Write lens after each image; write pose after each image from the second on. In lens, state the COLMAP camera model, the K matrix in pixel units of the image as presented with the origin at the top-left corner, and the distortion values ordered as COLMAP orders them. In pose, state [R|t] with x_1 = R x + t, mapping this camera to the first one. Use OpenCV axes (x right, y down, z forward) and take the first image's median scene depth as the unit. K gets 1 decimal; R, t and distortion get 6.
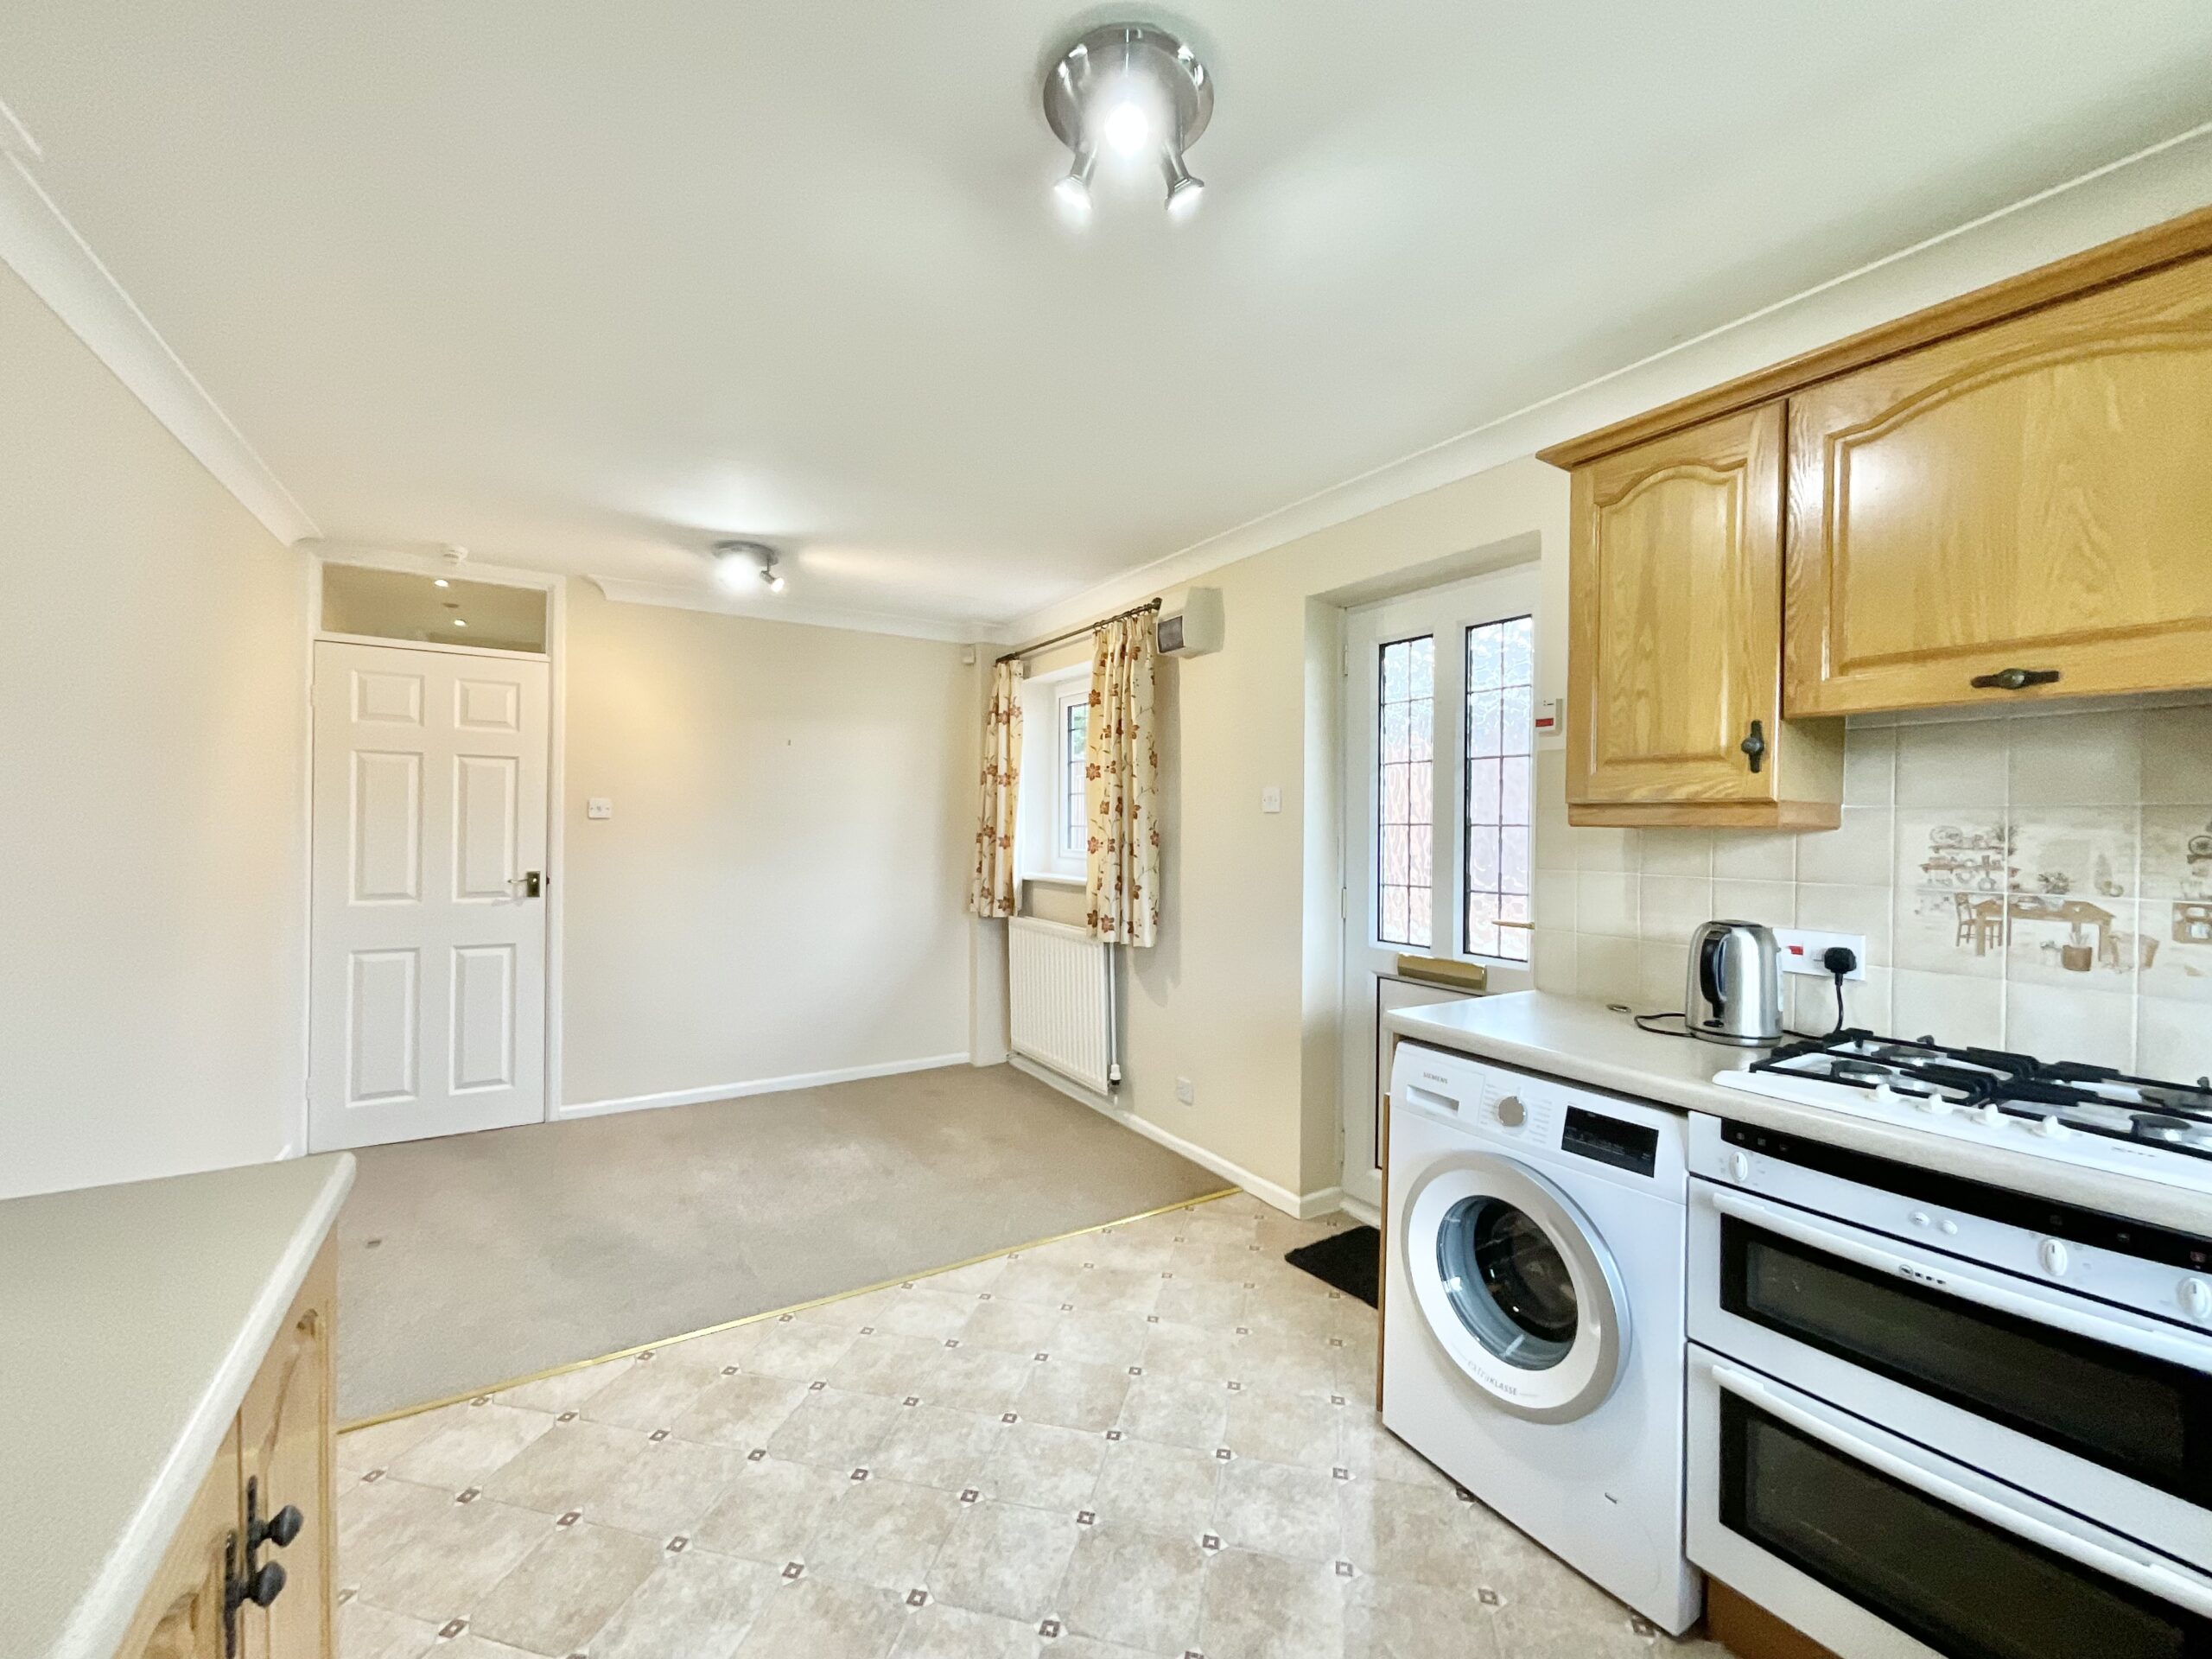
lens RADIAL K [[901.5, 0, 1108.6], [0, 901.5, 829.1], [0, 0, 1]] dist [-0.005261, 0.003105]
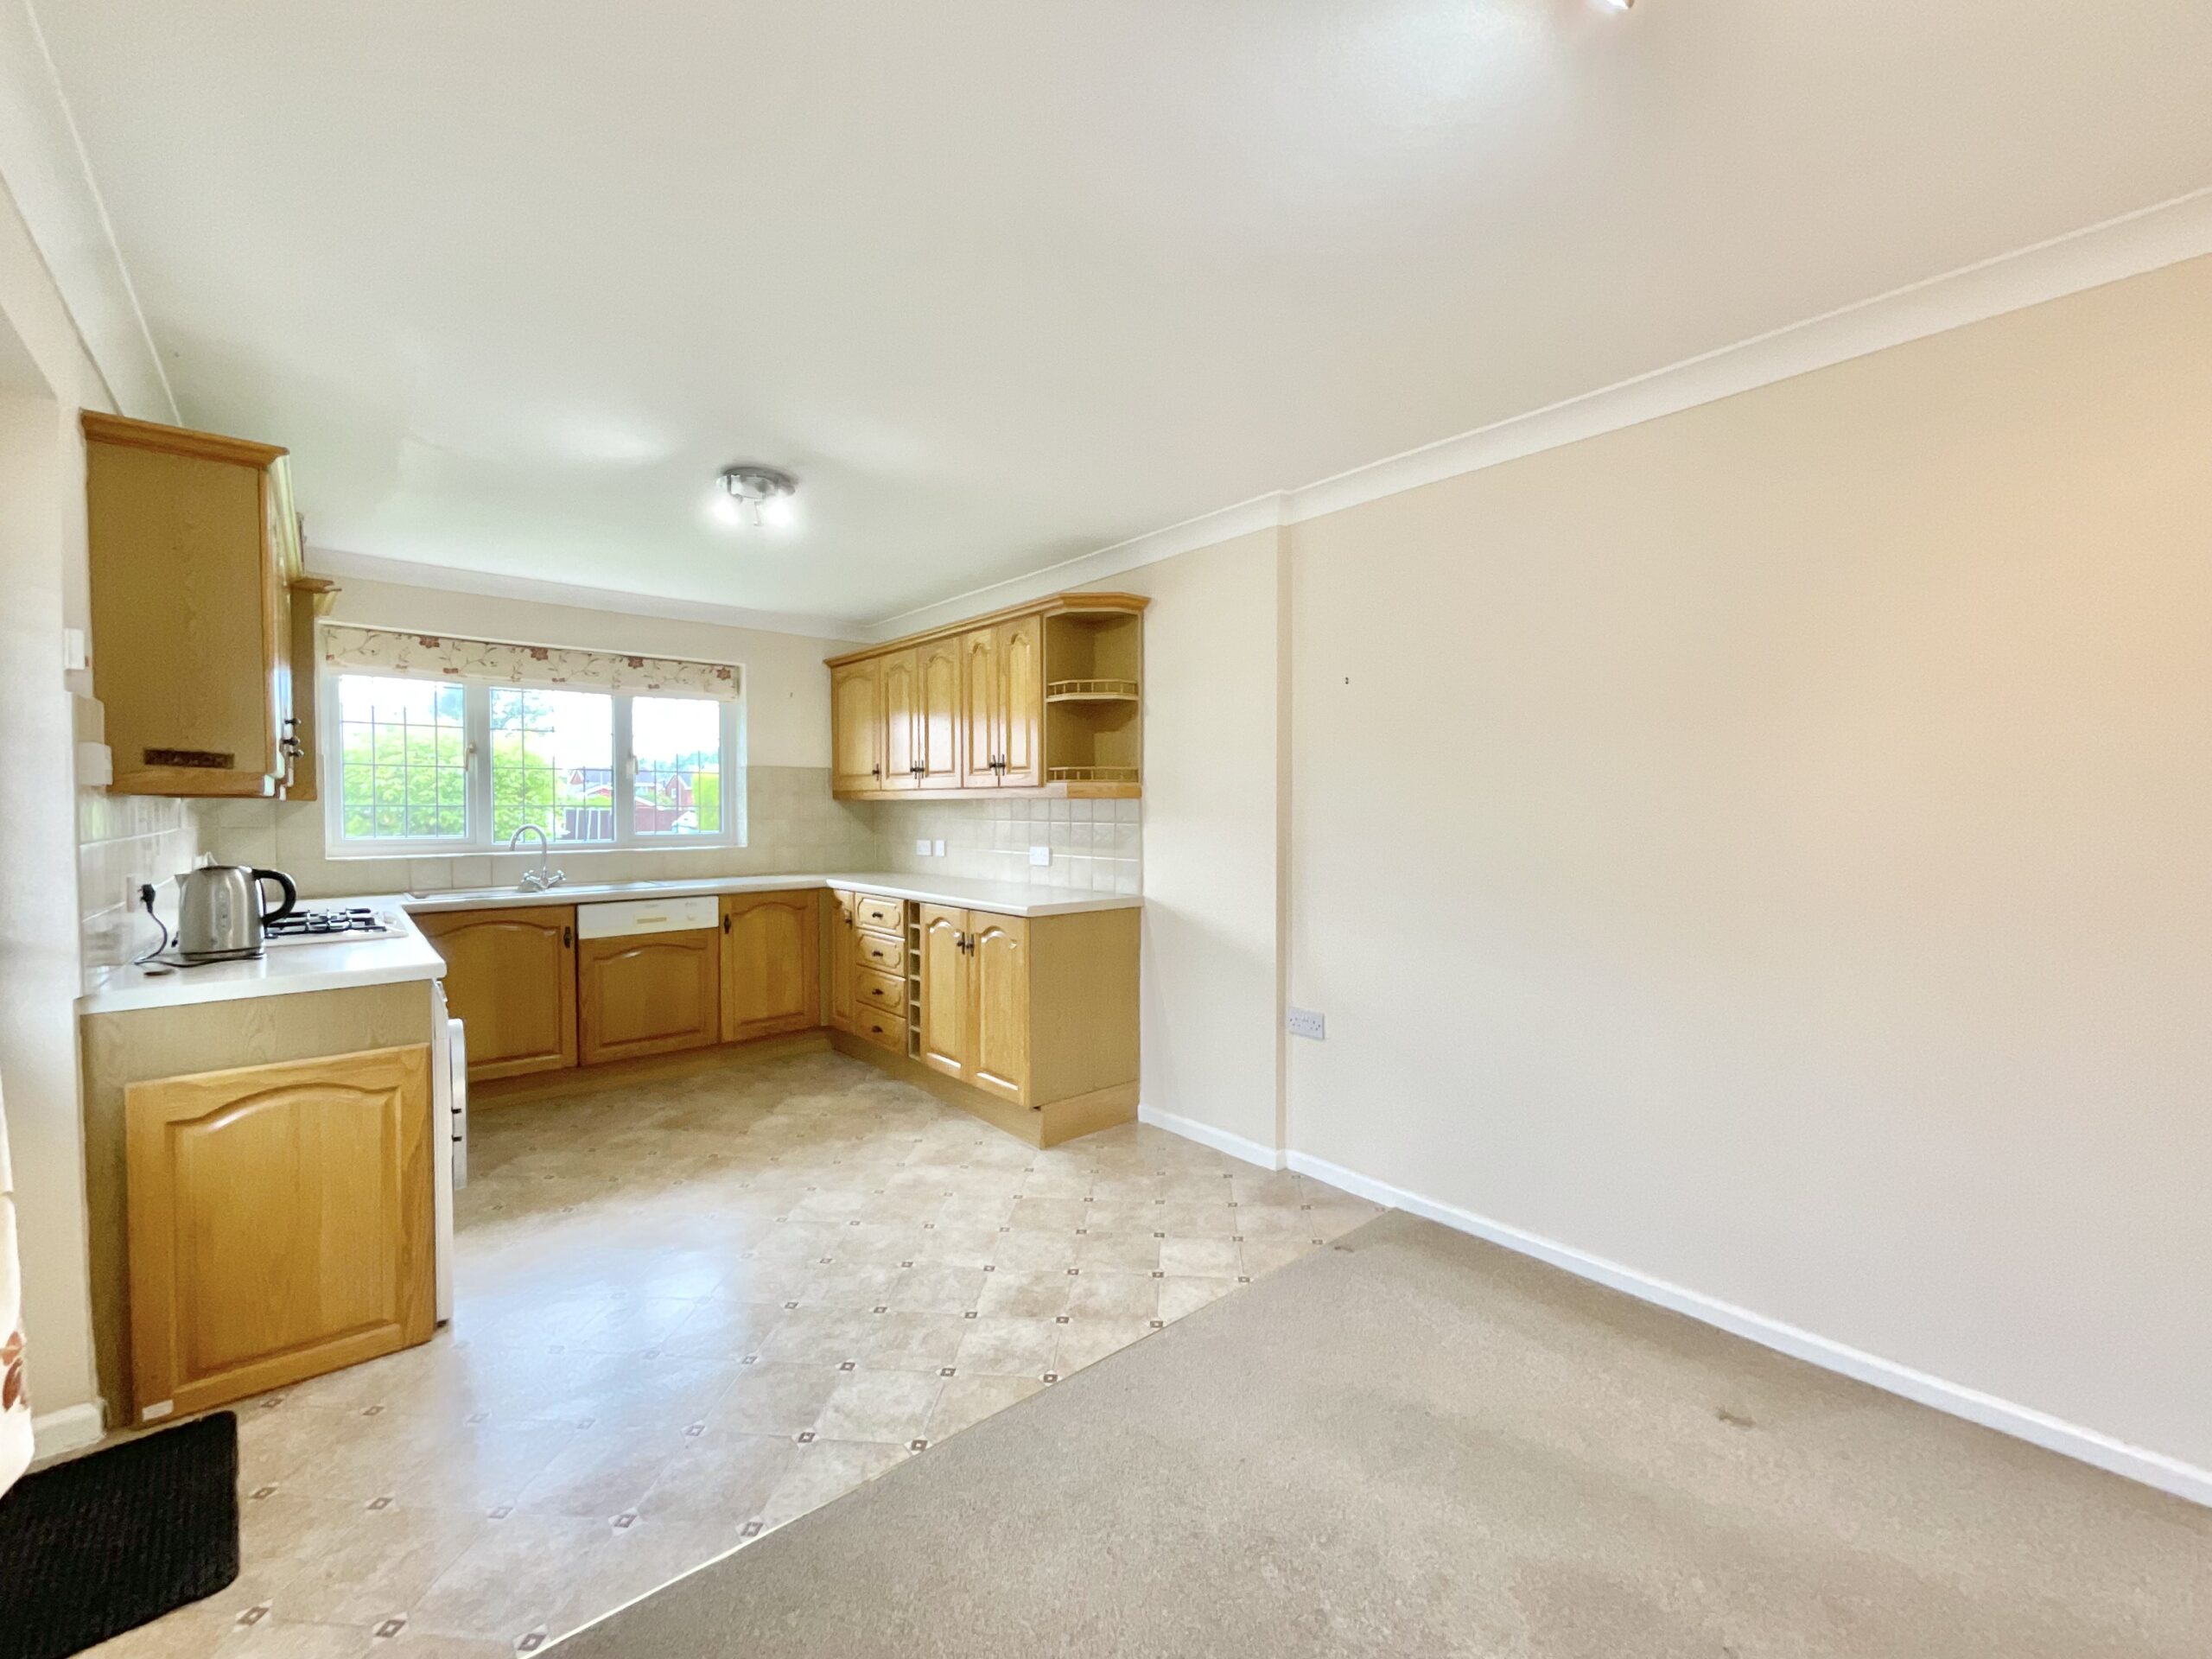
lens RADIAL K [[901.5, 0, 1104.6], [0, 901.5, 820.9], [0, 0, 1]] dist [-0.005261, 0.003105]
pose [[-0.987908, -0.007865, -0.154842, -0.236145], [-0.010143, 0.999852, 0.013928, 0.003714], [0.154709, 0.015330, -0.987841, 1.593656]]
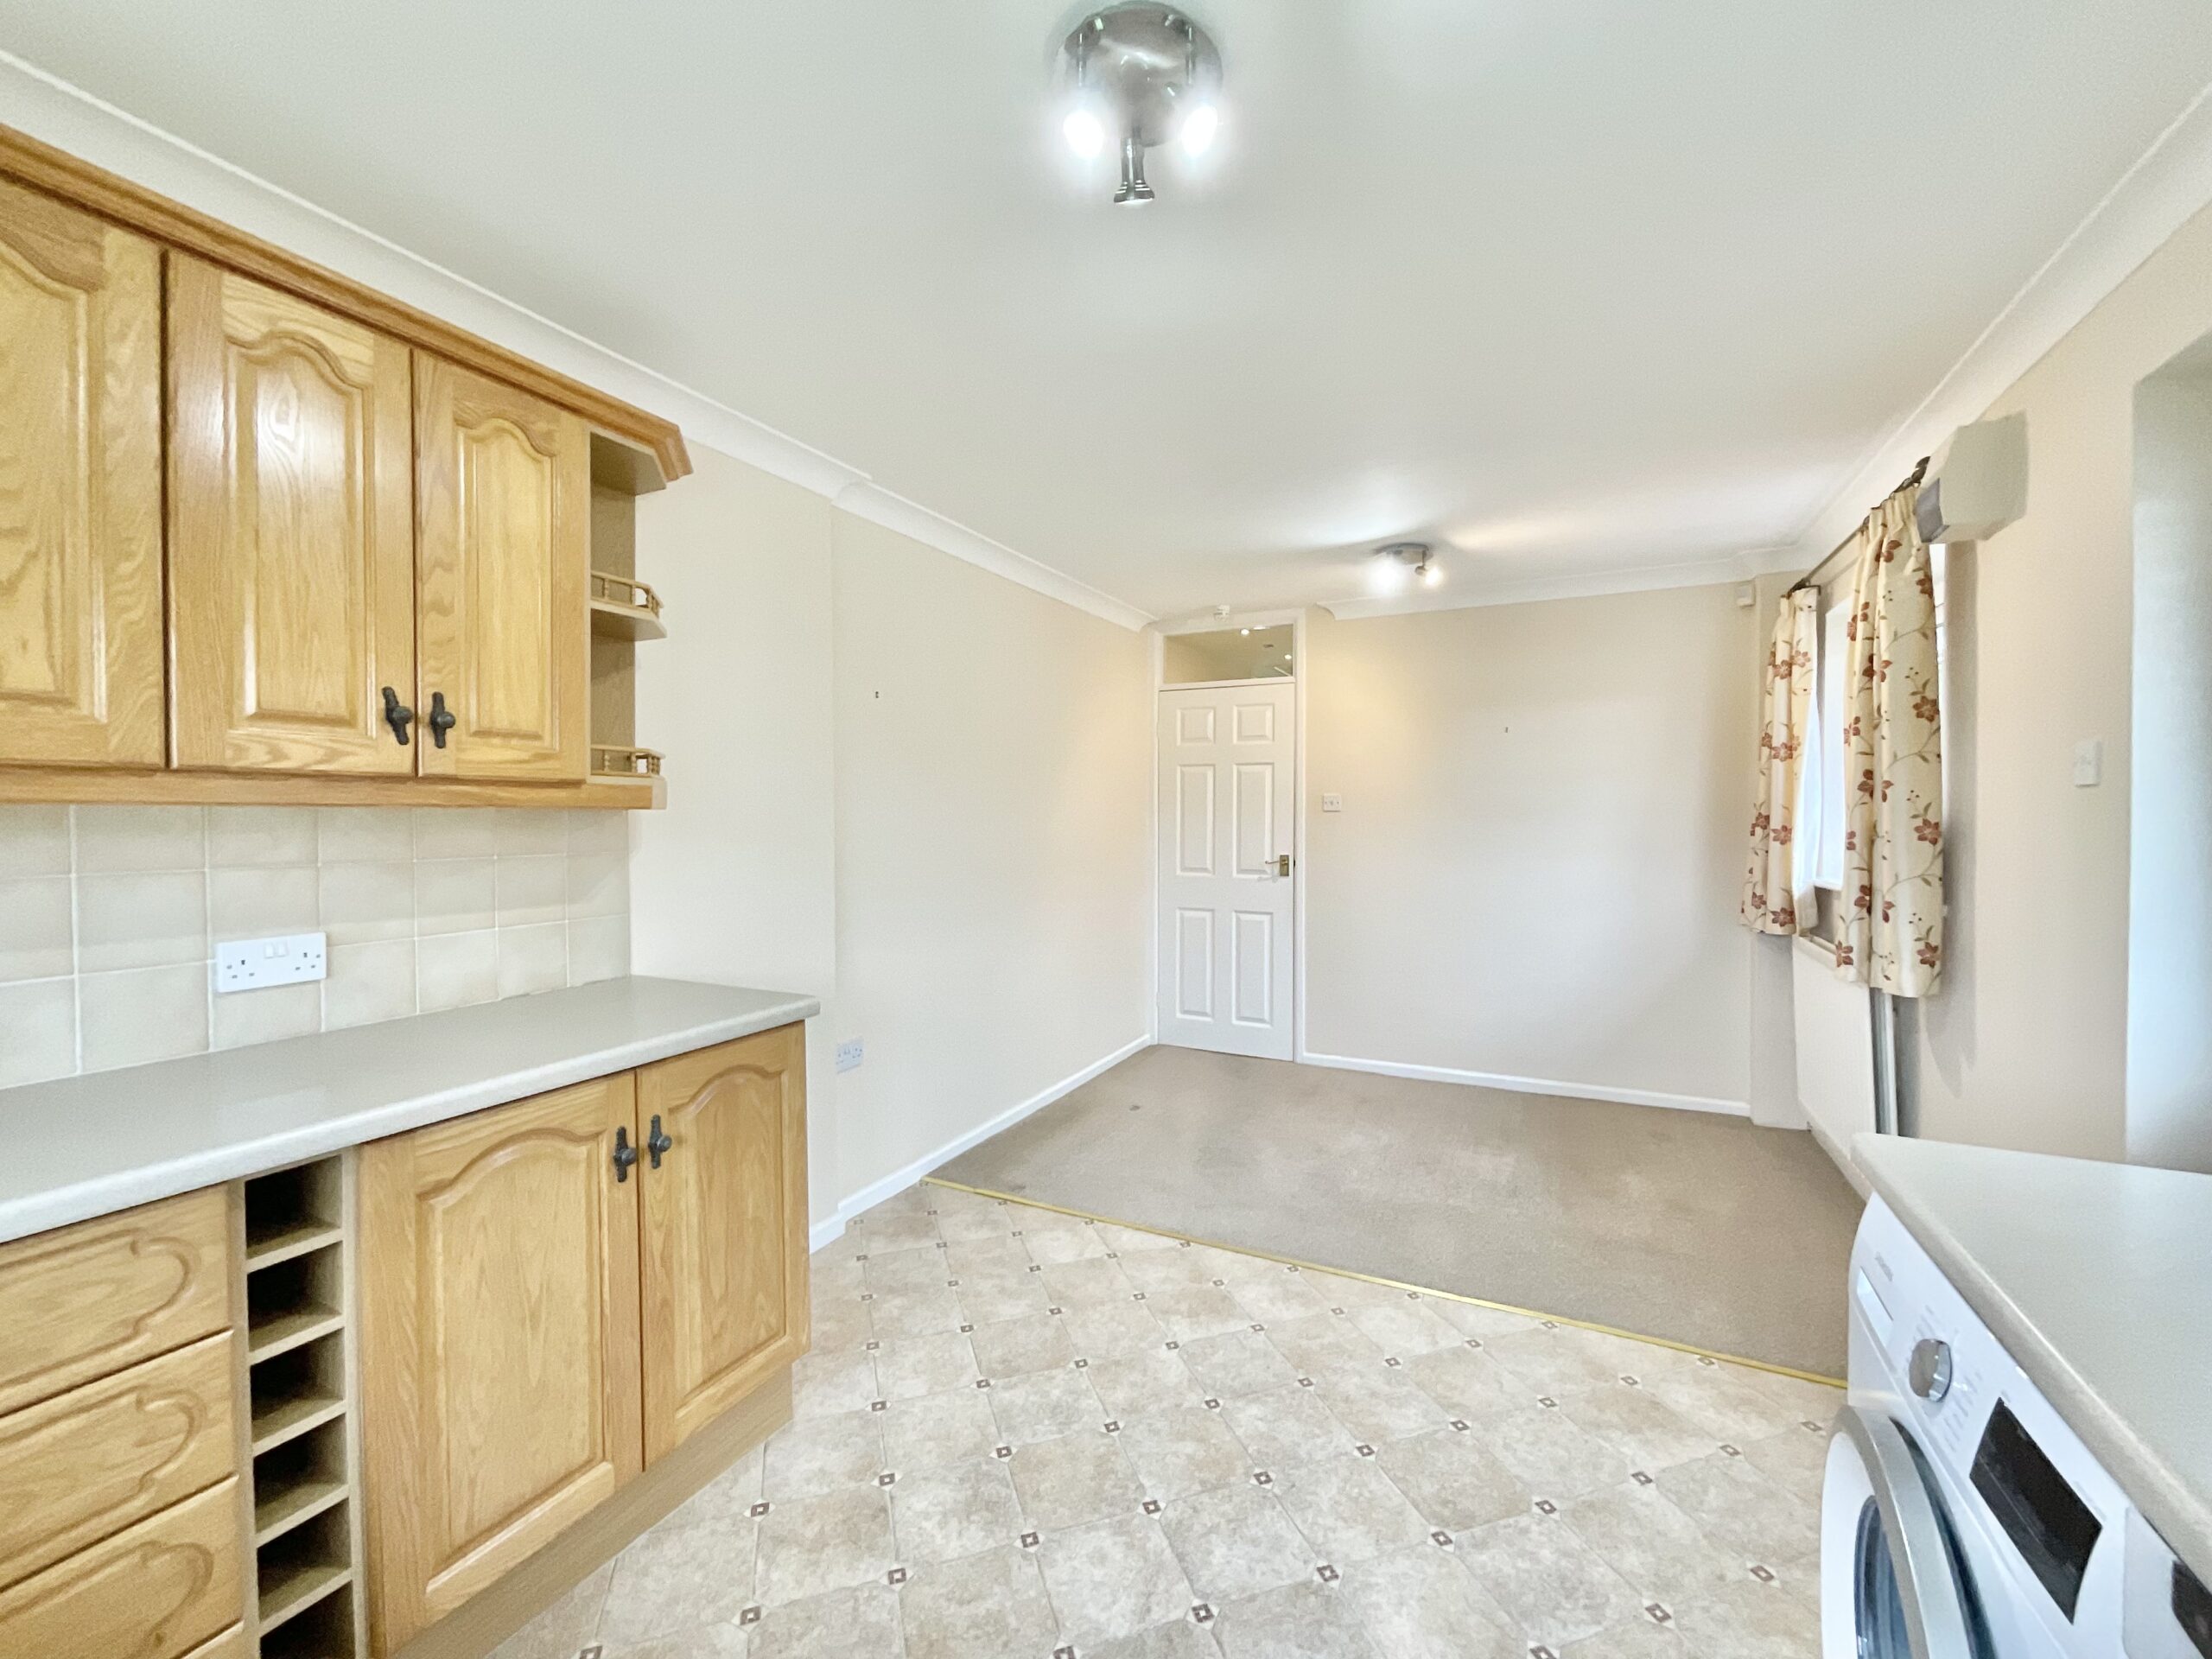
lens RADIAL K [[901.5, 0, 1093.7], [0, 901.5, 829.7], [0, 0, 1]] dist [-0.005261, 0.003105]
pose [[0.513231, 0.004325, -0.858239, 0.391989], [0.005321, 0.999952, 0.008221, 0.001078], [0.858234, -0.008786, 0.513184, 0.206084]]
